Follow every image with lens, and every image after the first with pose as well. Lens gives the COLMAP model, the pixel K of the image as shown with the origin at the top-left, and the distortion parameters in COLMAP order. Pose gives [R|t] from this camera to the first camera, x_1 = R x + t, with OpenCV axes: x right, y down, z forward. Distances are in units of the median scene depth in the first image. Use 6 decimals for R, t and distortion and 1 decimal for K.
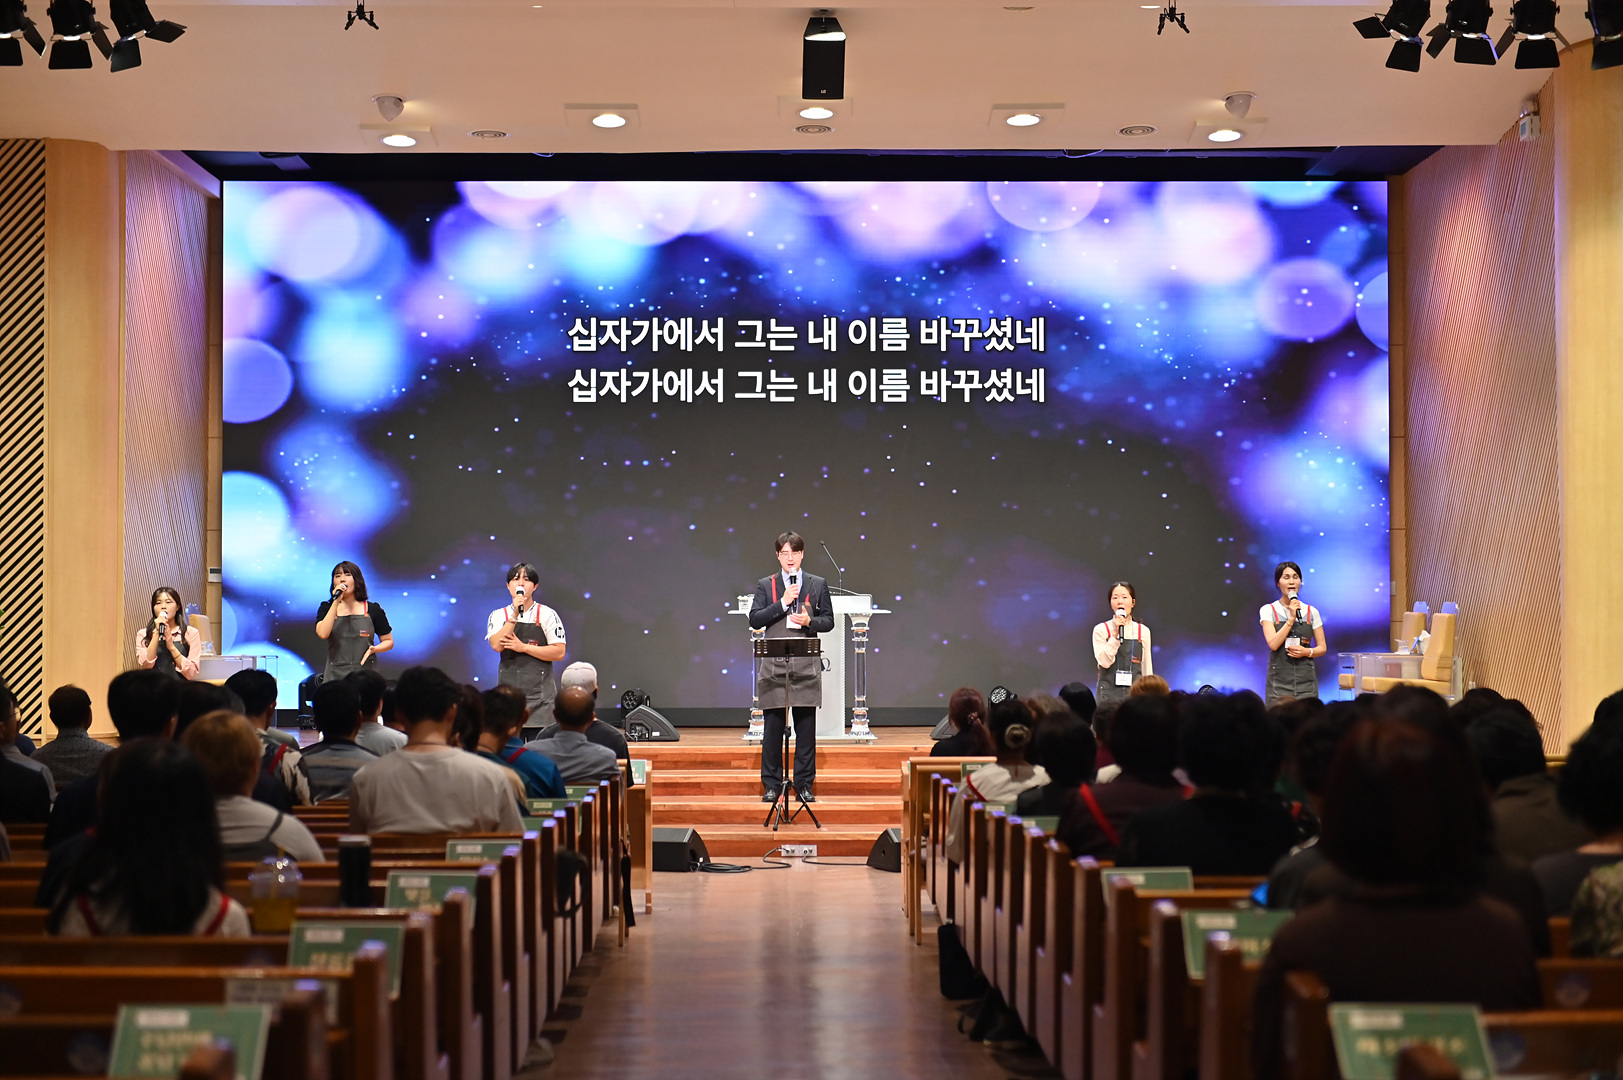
lens RADIAL K [[3307.2, 0, 812.3], [0, 3307.2, 540.1], [0, 0, 1]] dist [0.312077, 0.000000]
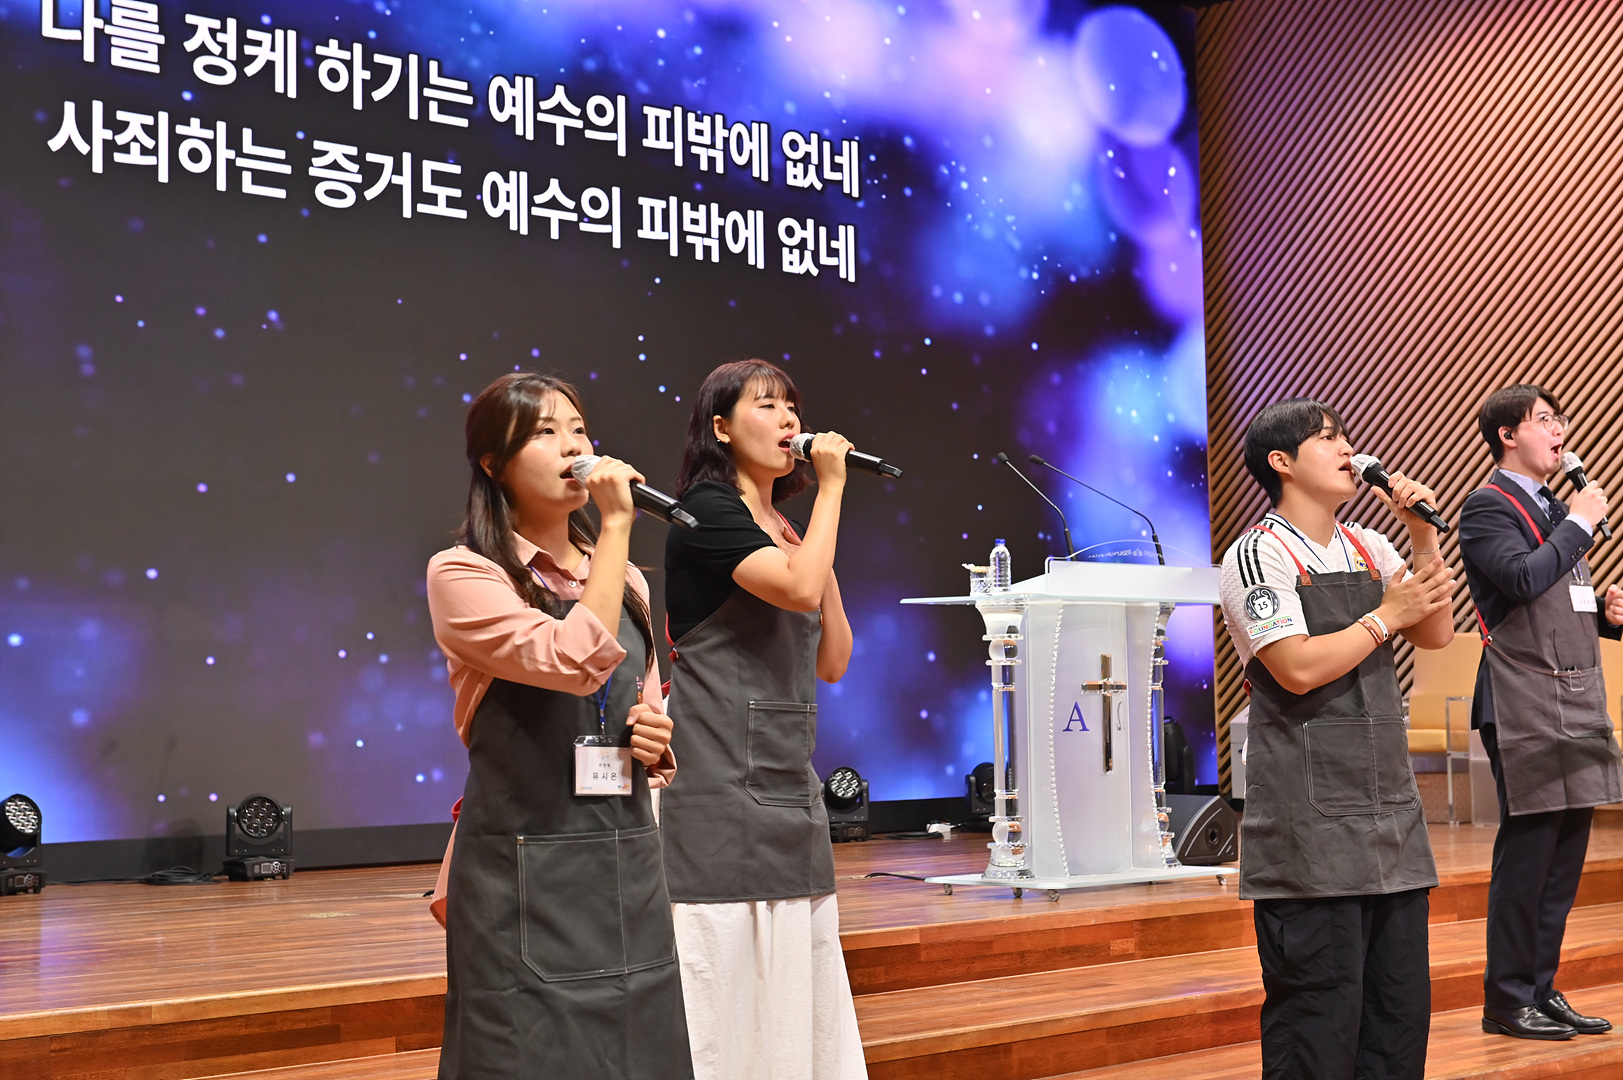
lens RADIAL K [[2566.7, 0, 811.2], [0, 2566.7, 539.4], [0, 0, 1]] dist [-0.052945, 0.000000]
pose [[0.735877, 0.035251, 0.676197, -0.243153], [-0.003149, 0.998811, -0.048643, 0.026326], [-0.677108, 0.033666, 0.735114, 0.670791]]
